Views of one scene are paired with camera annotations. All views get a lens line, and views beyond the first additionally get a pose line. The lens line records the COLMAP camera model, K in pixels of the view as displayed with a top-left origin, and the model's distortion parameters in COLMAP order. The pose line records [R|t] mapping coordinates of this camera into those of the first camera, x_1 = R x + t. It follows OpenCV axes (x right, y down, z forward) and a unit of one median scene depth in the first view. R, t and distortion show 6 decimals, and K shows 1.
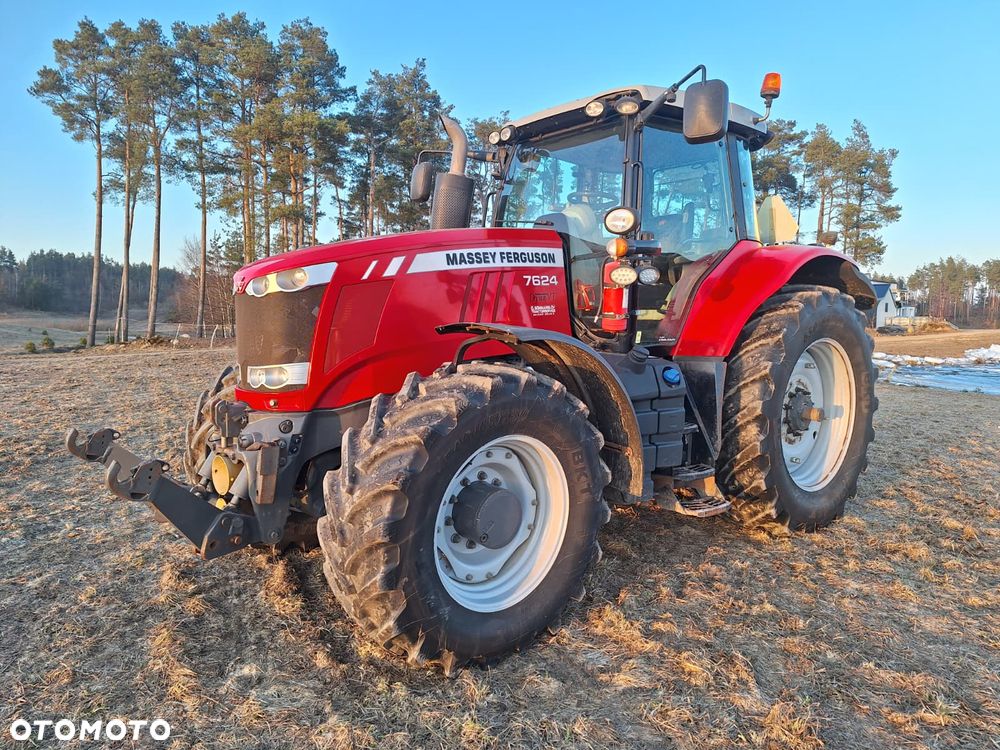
lens RADIAL K [[689.5, 0, 512.9], [0, 689.5, 365.0], [0, 0, 1]] dist [0.057081, -0.056644]
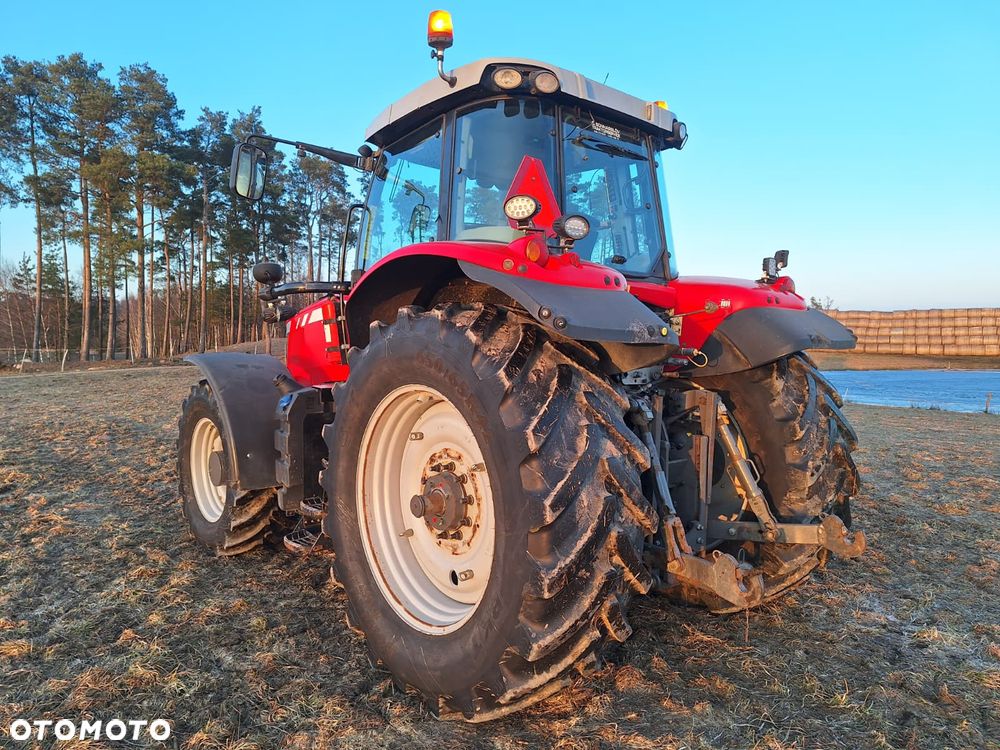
lens RADIAL K [[689.5, 0, 500.9], [0, 689.5, 379.0], [0, 0, 1]] dist [0.057081, -0.056644]
pose [[0.969964, -0.021595, 0.242290, -0.288544], [0.023713, 0.999702, -0.005829, 0.071829], [-0.242092, 0.011399, 0.970186, -1.394667]]
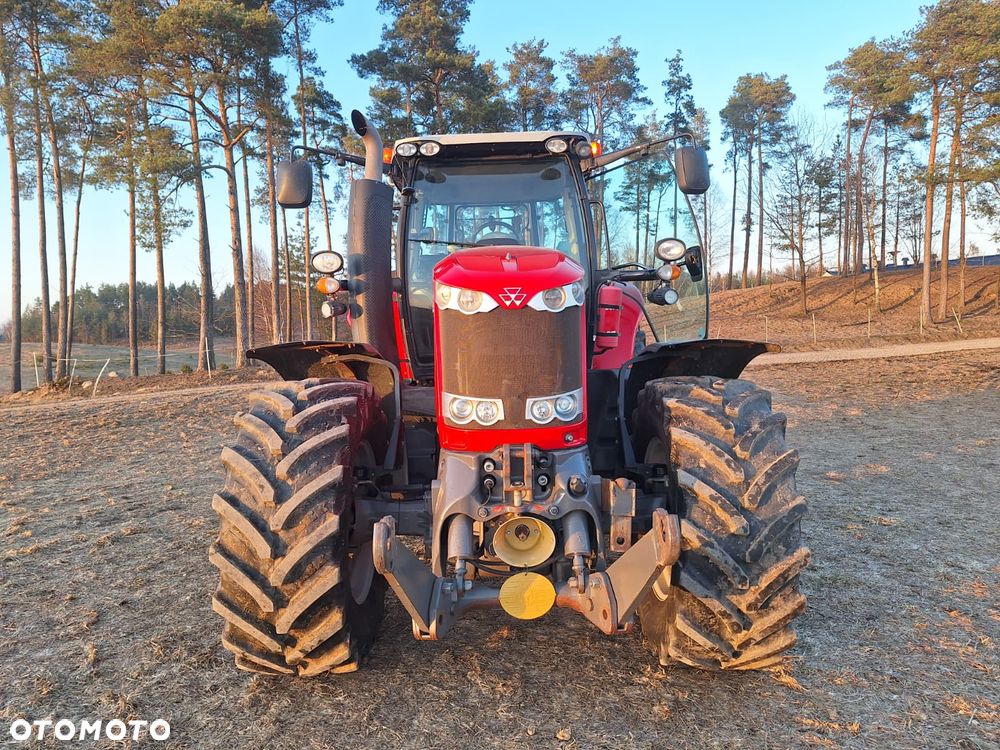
lens RADIAL K [[689.5, 0, 504.4], [0, 689.5, 376.7], [0, 0, 1]] dist [0.057081, -0.056644]
pose [[0.965653, -0.040895, -0.256596, 0.658553], [0.043795, 0.999025, 0.005595, -0.204284], [0.256117, -0.016640, 0.966502, 3.273154]]
